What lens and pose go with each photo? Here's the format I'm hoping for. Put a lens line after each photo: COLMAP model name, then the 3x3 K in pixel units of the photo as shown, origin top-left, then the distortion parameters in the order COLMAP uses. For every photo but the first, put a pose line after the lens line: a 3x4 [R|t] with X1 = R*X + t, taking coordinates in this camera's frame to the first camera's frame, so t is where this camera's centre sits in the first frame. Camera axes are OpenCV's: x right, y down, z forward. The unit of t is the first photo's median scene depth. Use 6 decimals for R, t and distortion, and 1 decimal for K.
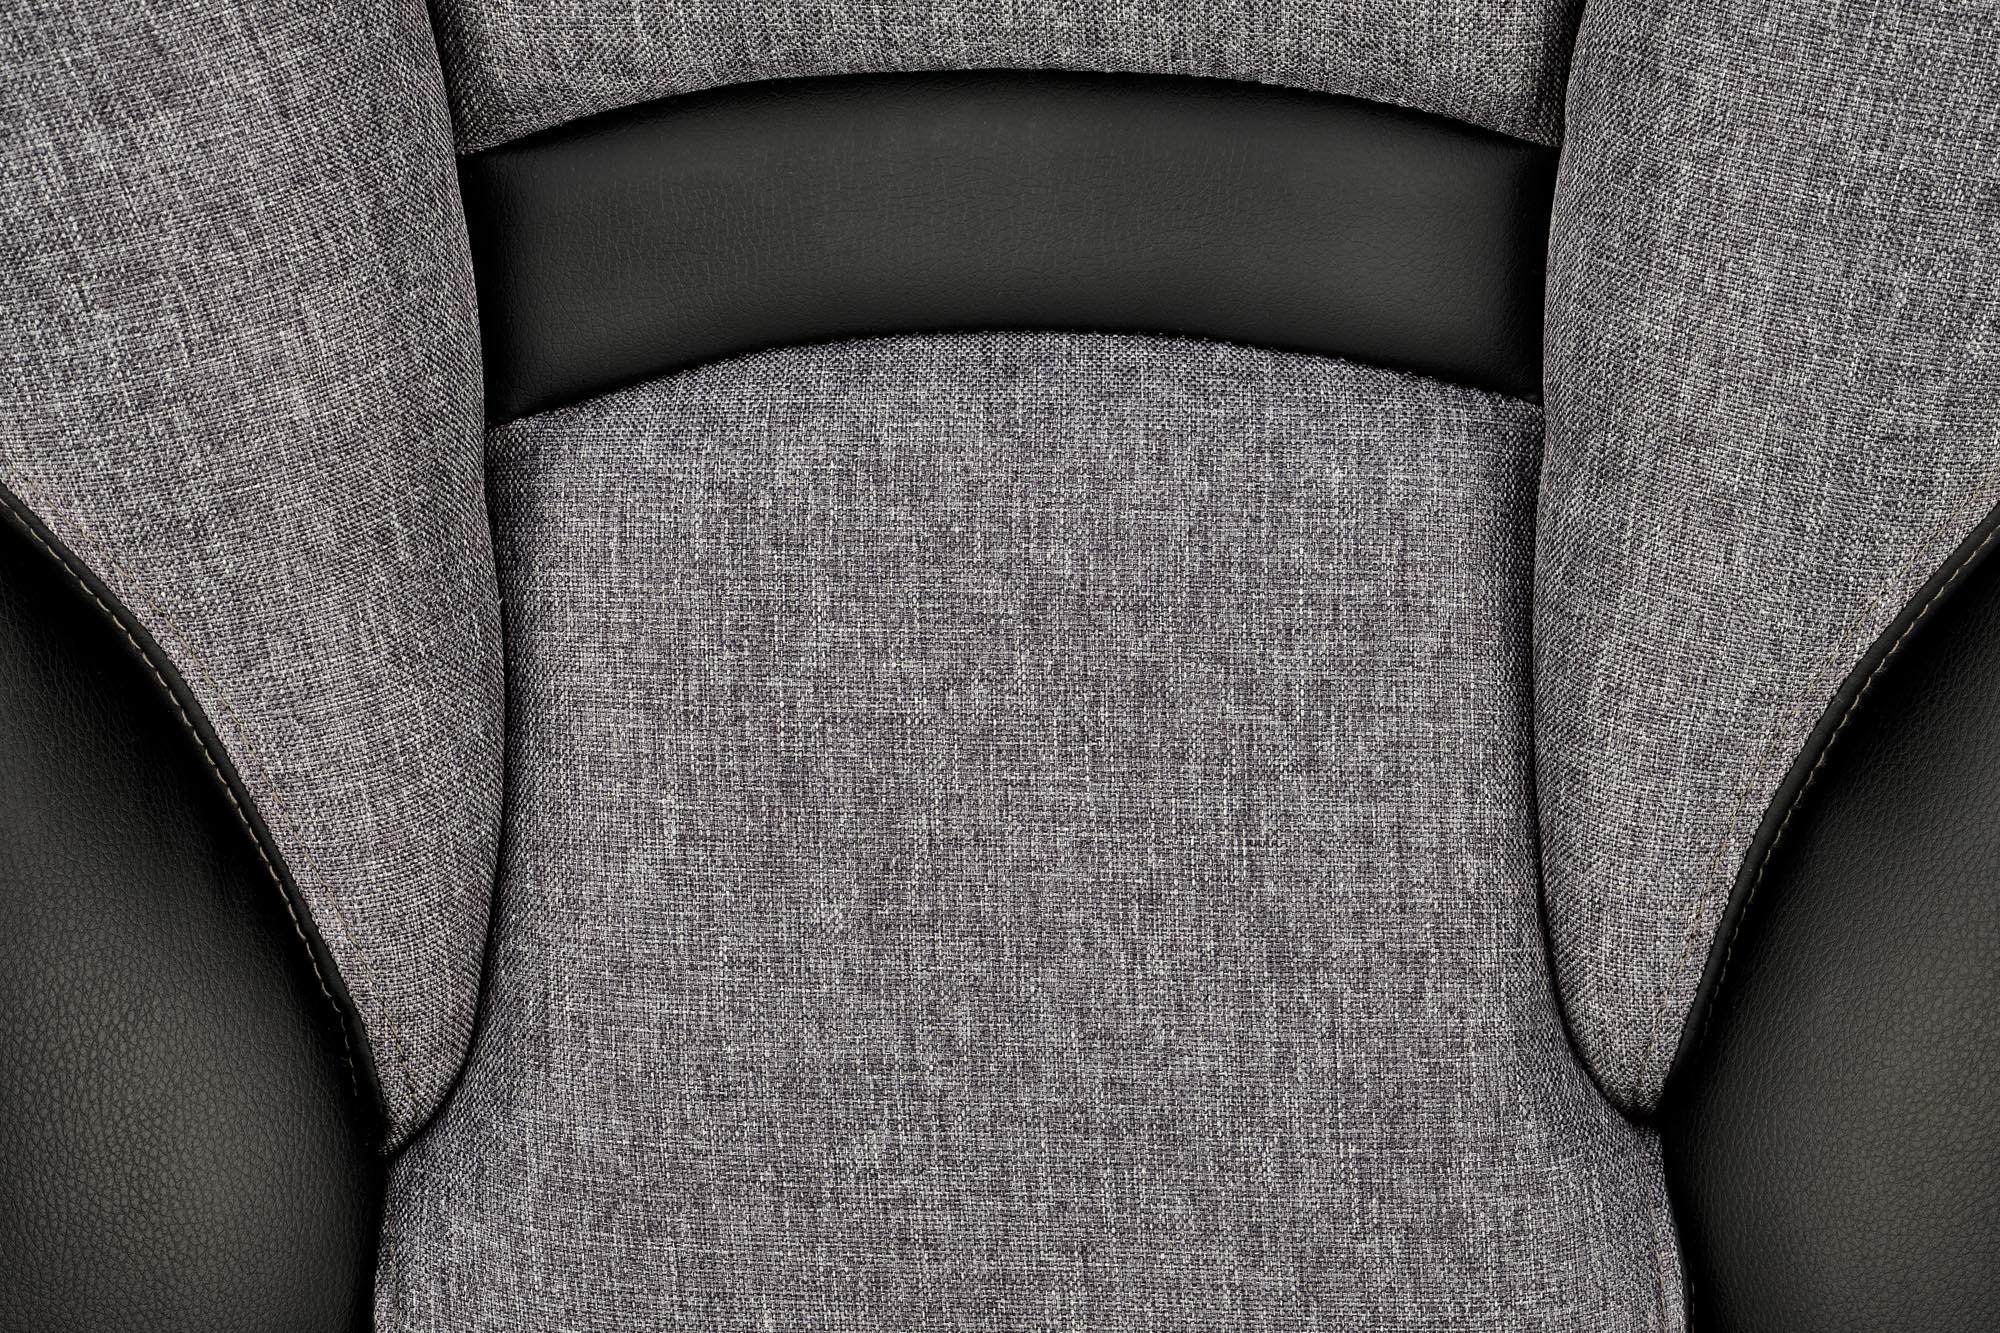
lens RADIAL K [[4611.3, 0, 1000.0], [0, 4611.3, 666.5], [0, 0, 1]] dist [0.073912, -0.660413]
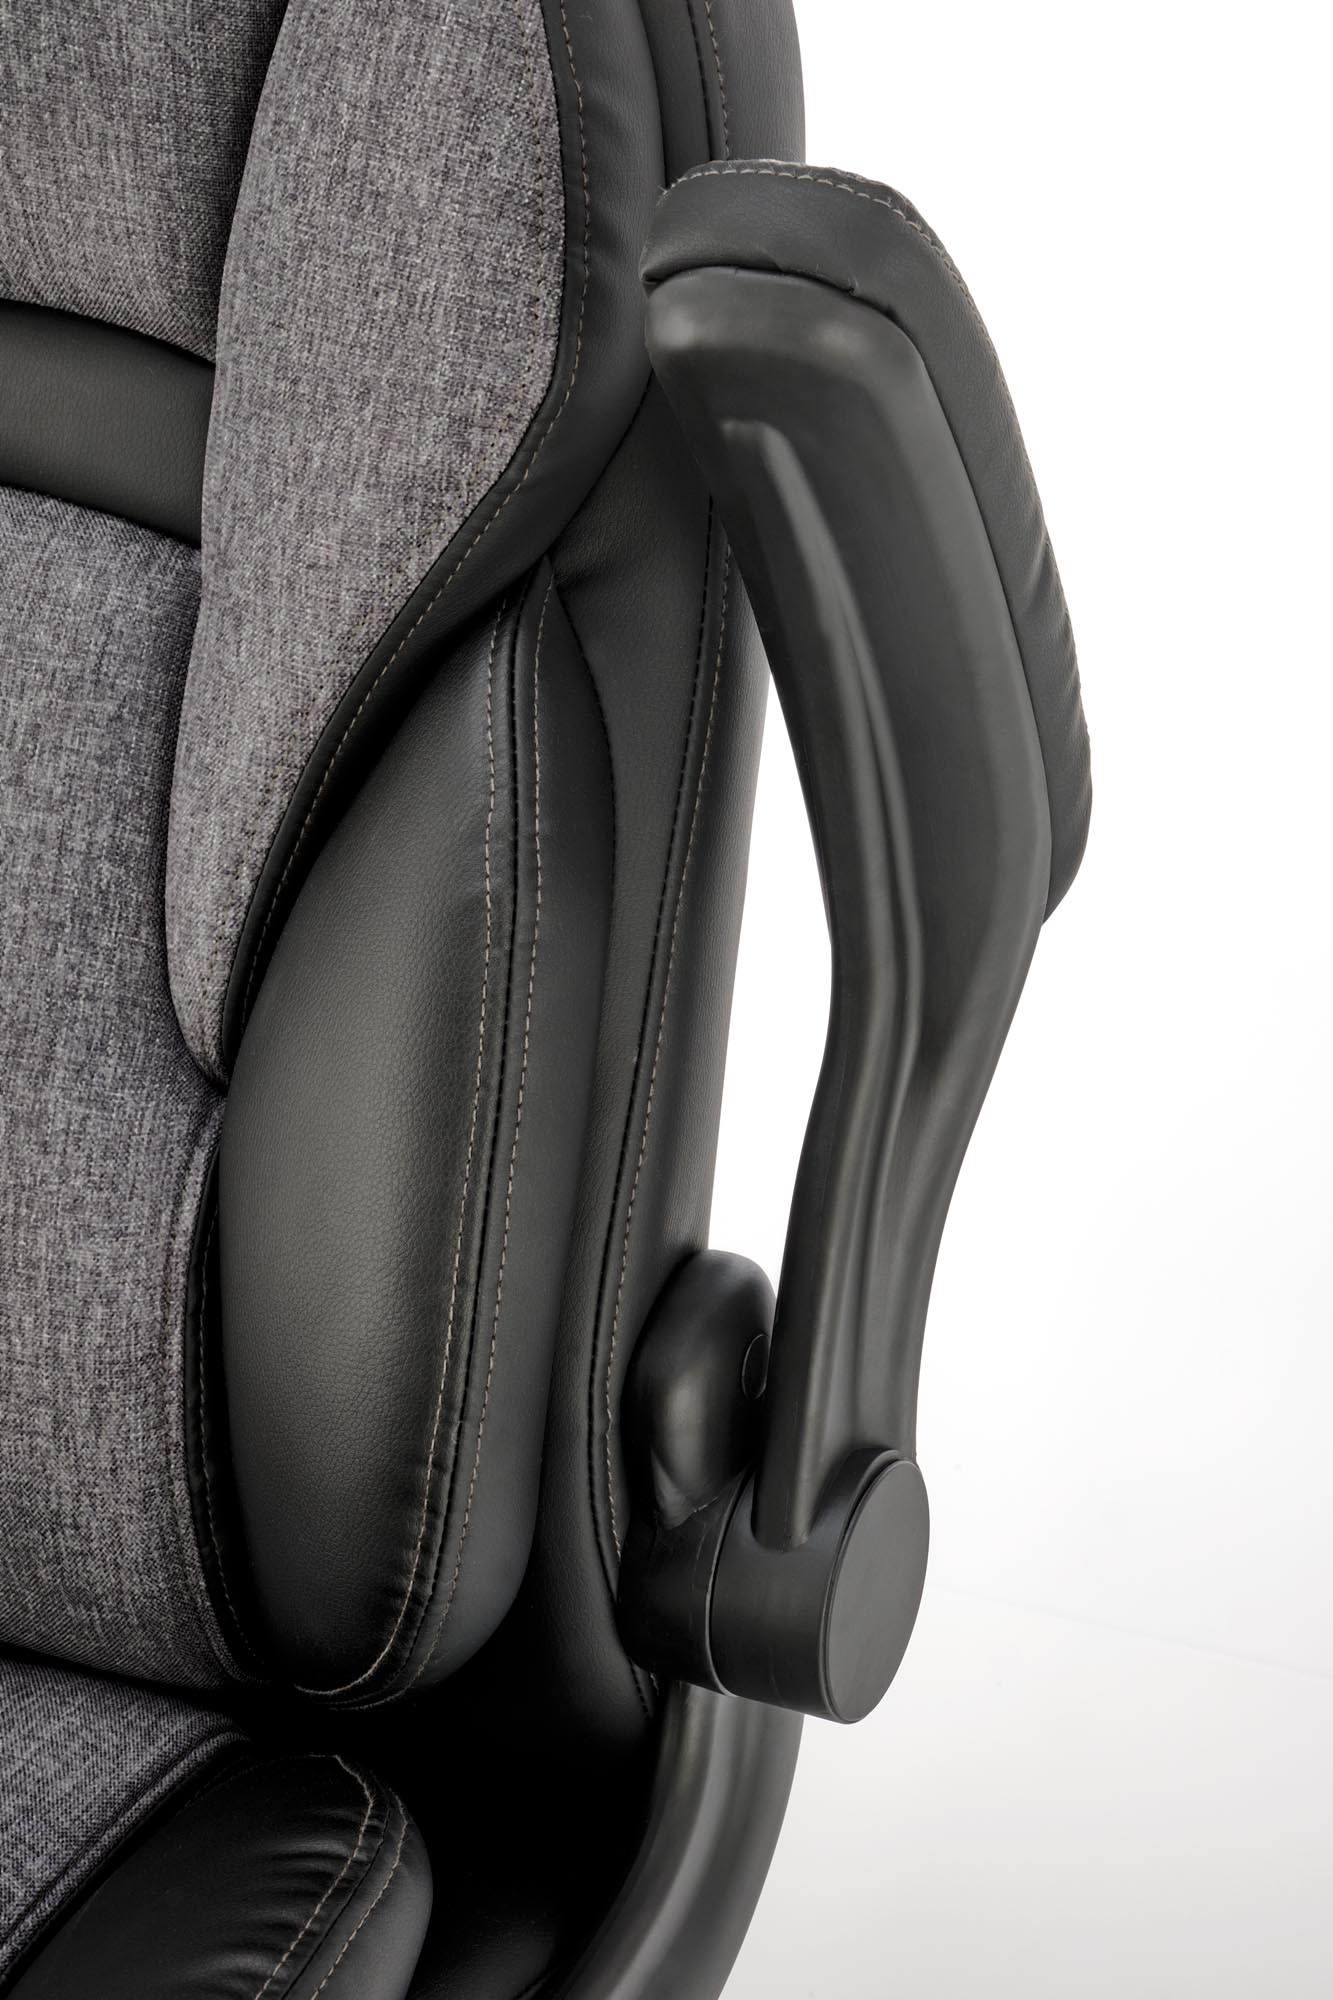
lens RADIAL K [[3915.8, 0, 666.5], [0, 3915.8, 1000.0], [0, 0, 1]] dist [-0.002159, -0.056121]
pose [[0.908009, 0.160409, -0.387026, 0.726029], [-0.211285, 0.973047, -0.092405, 0.156078], [0.361771, 0.165678, 0.917427, -0.026064]]
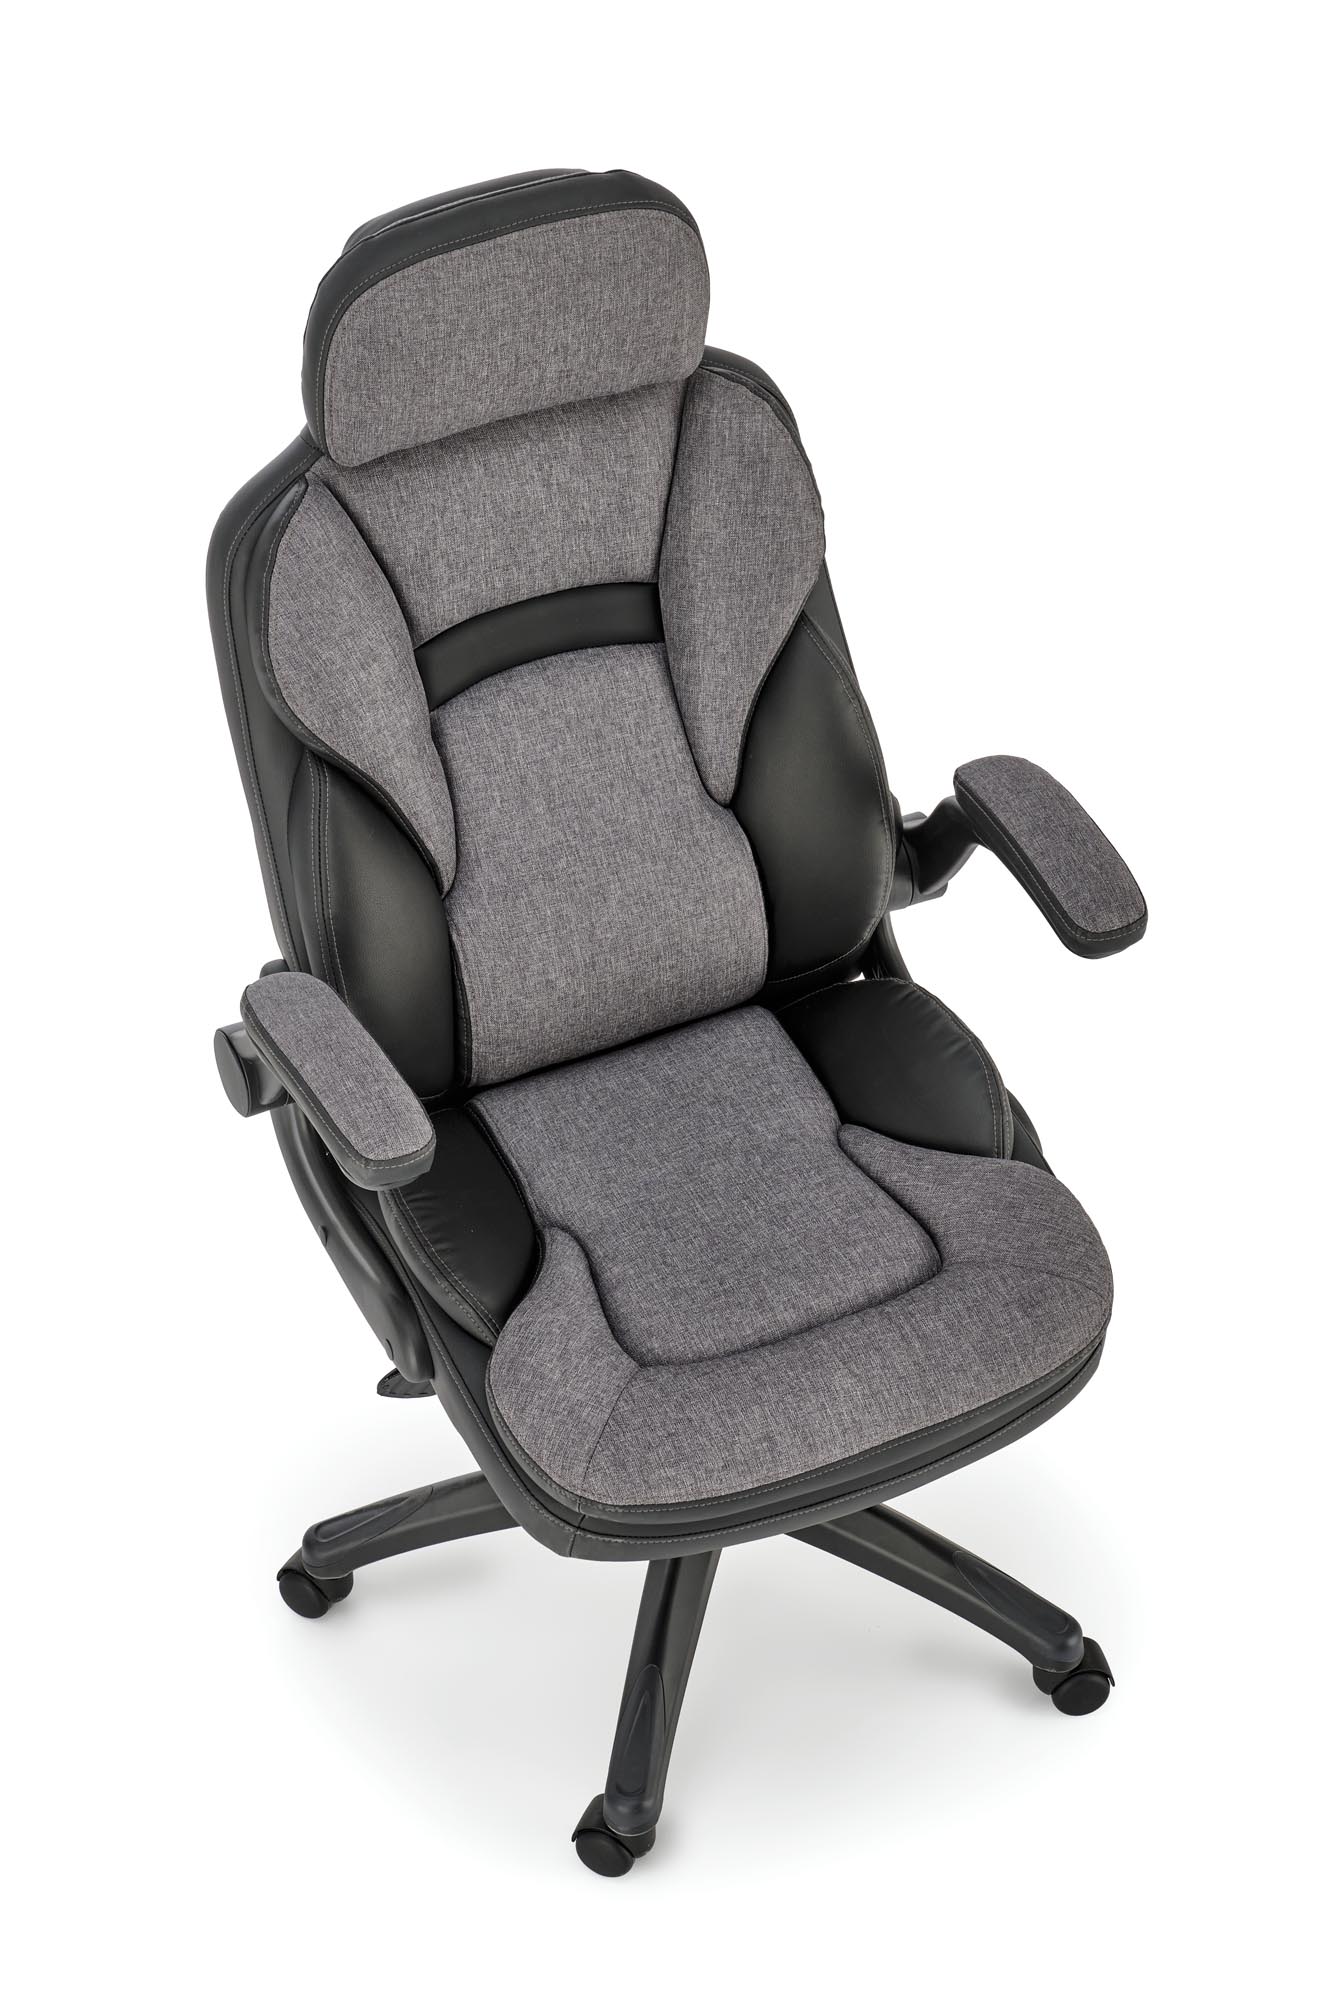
lens RADIAL K [[4611.3, 0, 666.5], [0, 4611.3, 1000.0], [0, 0, 1]] dist [0.073912, -0.660413]
pose [[0.903121, -0.282385, 0.323468, -1.298255], [0.254623, 0.958783, 0.126103, -0.269764], [-0.345746, -0.031524, 0.937799, -2.853815]]
